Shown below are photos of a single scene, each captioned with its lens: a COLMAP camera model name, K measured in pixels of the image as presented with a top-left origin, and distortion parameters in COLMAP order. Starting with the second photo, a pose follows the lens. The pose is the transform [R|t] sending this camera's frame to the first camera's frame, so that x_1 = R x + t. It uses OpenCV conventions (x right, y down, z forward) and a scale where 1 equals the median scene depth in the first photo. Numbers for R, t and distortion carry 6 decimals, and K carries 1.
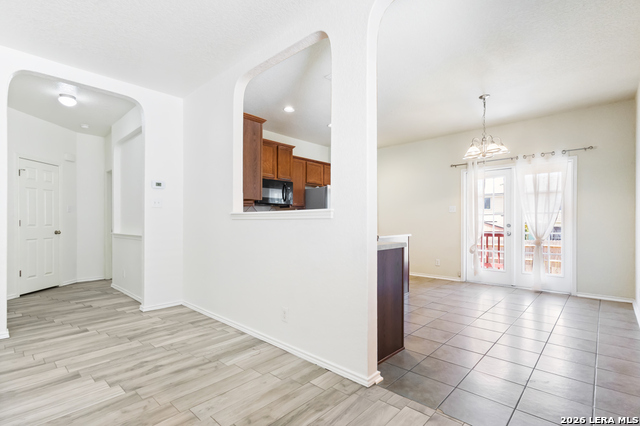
lens RADIAL K [[297.1, 0, 313.2], [0, 297.1, 220.7], [0, 0, 1]] dist [-0.004132, 0.005025]
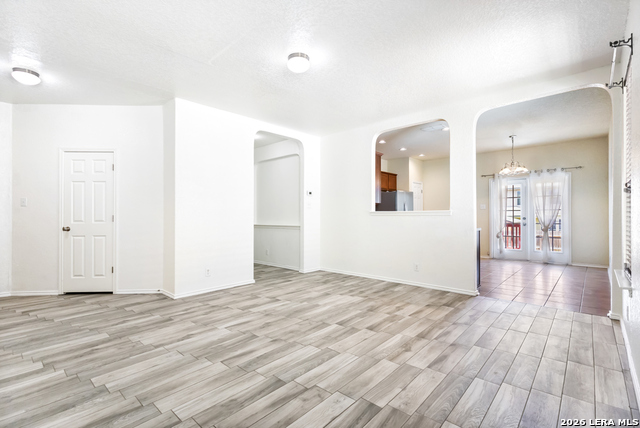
lens RADIAL K [[297.1, 0, 312.6], [0, 297.1, 215.6], [0, 0, 1]] dist [-0.004132, 0.005025]
pose [[0.999868, -0.003878, 0.015748, -0.464732], [0.003811, 0.999984, 0.004275, -0.008998], [-0.015765, -0.004215, 0.999867, -0.504384]]
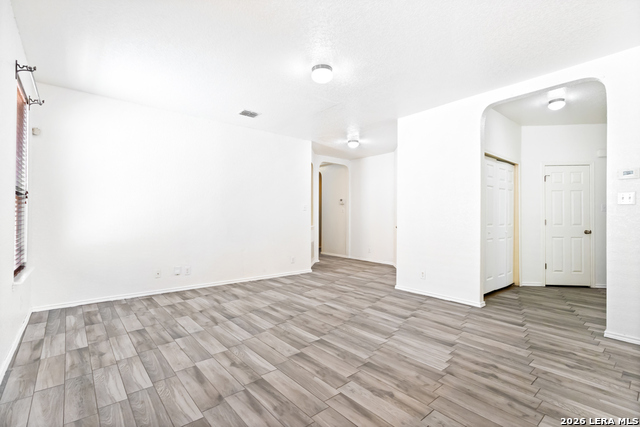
lens RADIAL K [[297.1, 0, 330.3], [0, 297.1, 215.0], [0, 0, 1]] dist [-0.004132, 0.005025]
pose [[-0.083202, -0.007702, -0.996503, 0.259917], [-0.001749, 0.999970, -0.007582, -0.011381], [0.996531, 0.001112, -0.083213, 0.296851]]
